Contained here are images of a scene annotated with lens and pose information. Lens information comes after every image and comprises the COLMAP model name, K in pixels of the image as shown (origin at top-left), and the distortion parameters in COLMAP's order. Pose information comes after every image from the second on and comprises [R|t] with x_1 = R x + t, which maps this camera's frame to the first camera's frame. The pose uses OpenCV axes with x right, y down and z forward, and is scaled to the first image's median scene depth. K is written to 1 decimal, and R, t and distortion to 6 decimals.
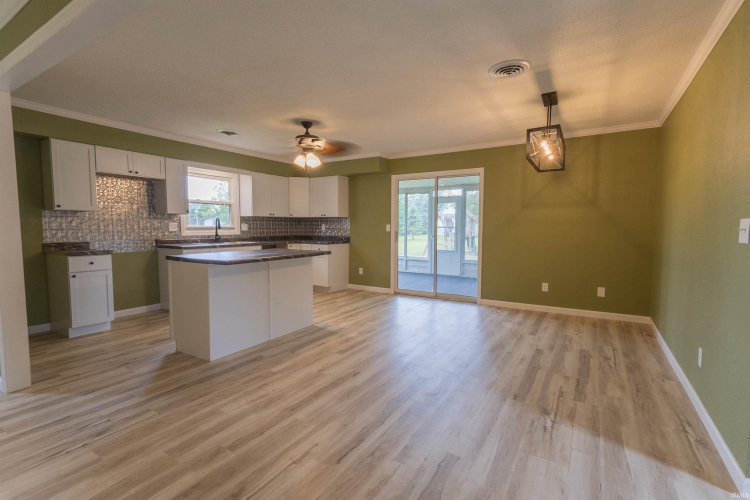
lens RADIAL K [[348.9, 0, 387.9], [0, 348.9, 251.8], [0, 0, 1]] dist [0.024391, -0.007386]
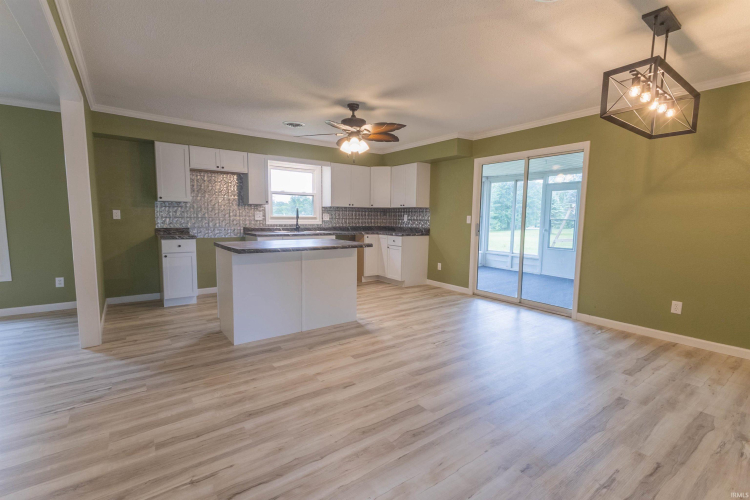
lens RADIAL K [[348.9, 0, 376.9], [0, 348.9, 252.1], [0, 0, 1]] dist [0.024391, -0.007386]
pose [[0.923791, 0.047935, -0.379886, 0.191351], [-0.038725, 0.998742, 0.031854, -0.009157], [0.380935, -0.014716, 0.924485, 0.149786]]
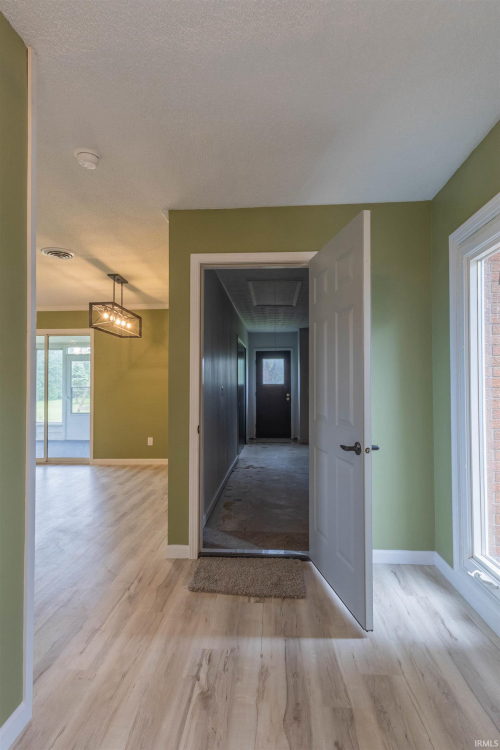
lens RADIAL K [[389.2, 0, 254.0], [0, 389.2, 374.3], [0, 0, 1]] dist [-0.024599, -0.000520]
pose [[0.878940, 0.004781, 0.476908, 0.187730], [0.044664, 0.994730, -0.092287, 0.023635], [-0.474836, 0.102415, 0.874095, -0.259108]]
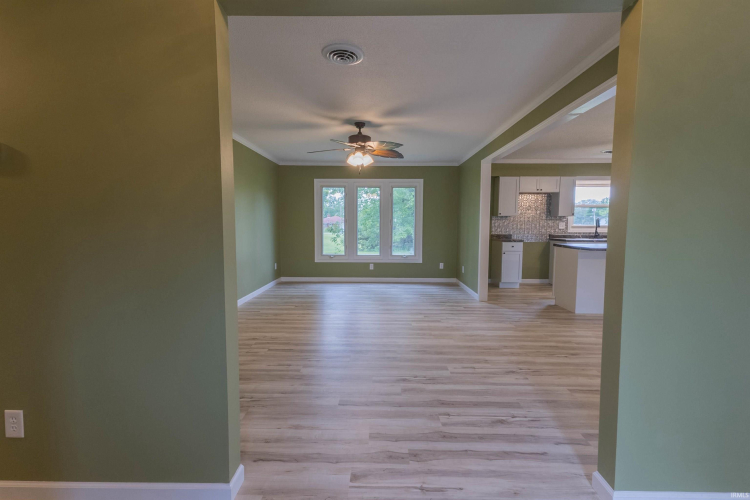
lens RADIAL K [[348.9, 0, 370.5], [0, 348.9, 248.3], [0, 0, 1]] dist [0.024391, -0.007386]
pose [[0.488736, 0.059310, -0.870413, 0.268849], [-0.066424, 0.997320, 0.030661, 0.030171], [0.869900, 0.042831, 0.491366, -0.385763]]
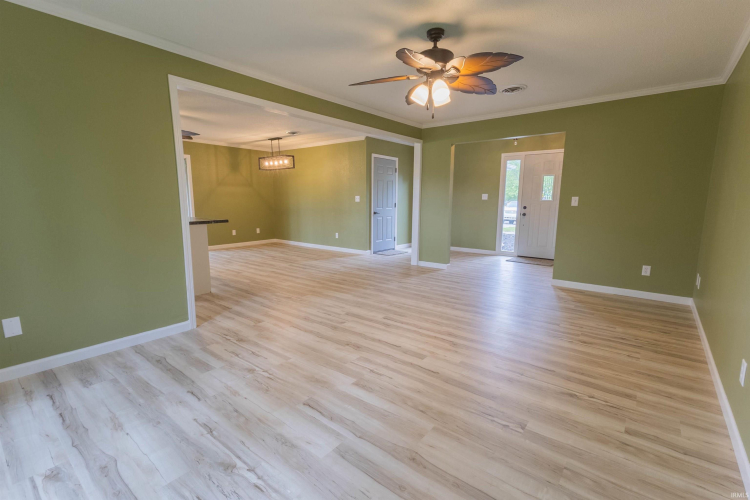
lens RADIAL K [[348.9, 0, 371.3], [0, 348.9, 250.1], [0, 0, 1]] dist [0.024391, -0.007386]
pose [[0.140365, -0.149230, 0.978789, -1.280549], [0.067618, 0.987713, 0.140894, -0.012530], [-0.987788, 0.046407, 0.148731, 0.090700]]
